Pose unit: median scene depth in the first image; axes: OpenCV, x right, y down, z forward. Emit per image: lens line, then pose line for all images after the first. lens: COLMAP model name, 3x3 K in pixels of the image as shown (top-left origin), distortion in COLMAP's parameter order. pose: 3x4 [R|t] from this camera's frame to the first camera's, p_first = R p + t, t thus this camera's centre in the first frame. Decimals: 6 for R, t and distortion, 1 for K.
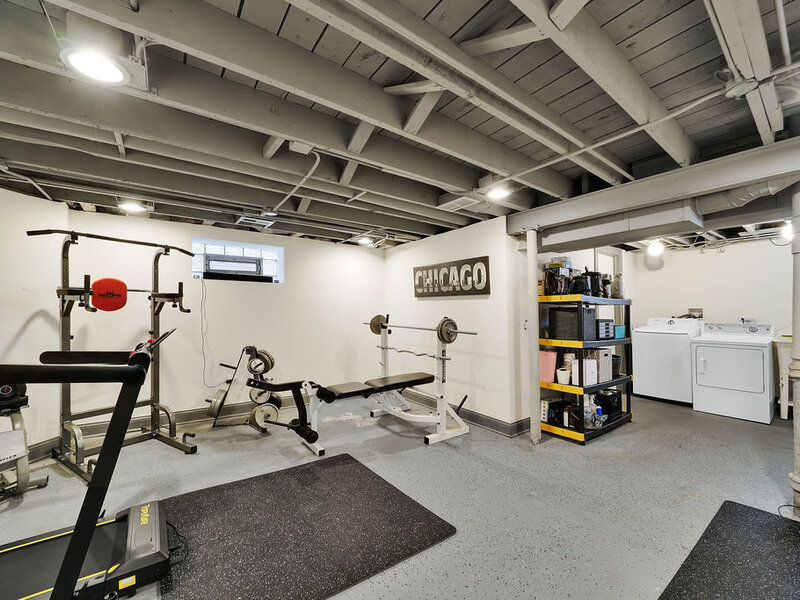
lens RADIAL K [[328.9, 0, 400.6], [0, 328.9, 303.2], [0, 0, 1]] dist [-0.013943, -0.000417]
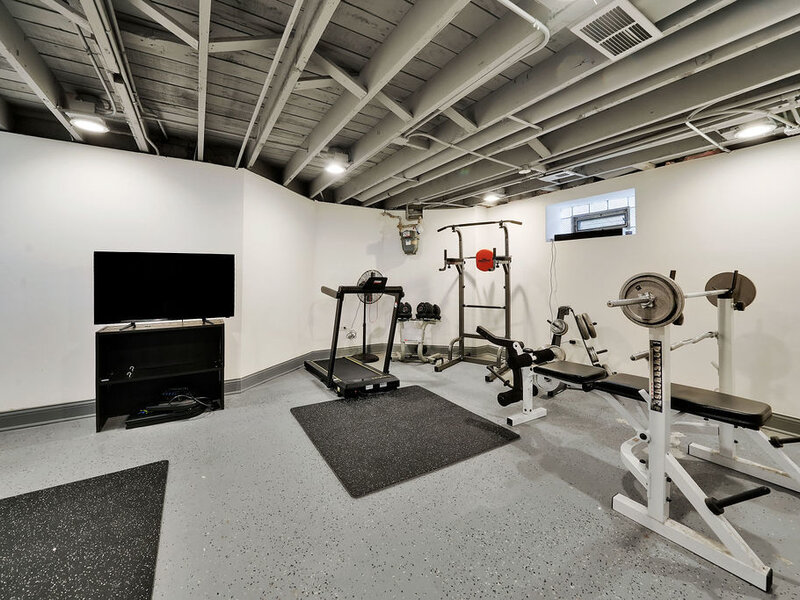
lens RADIAL K [[328.9, 0, 403.2], [0, 328.9, 278.6], [0, 0, 1]] dist [-0.013943, -0.000417]
pose [[-0.034732, 0.007824, -0.999366, 0.664187], [0.024867, 0.999667, 0.006962, 0.038978], [0.999087, -0.024609, -0.034915, 0.715912]]
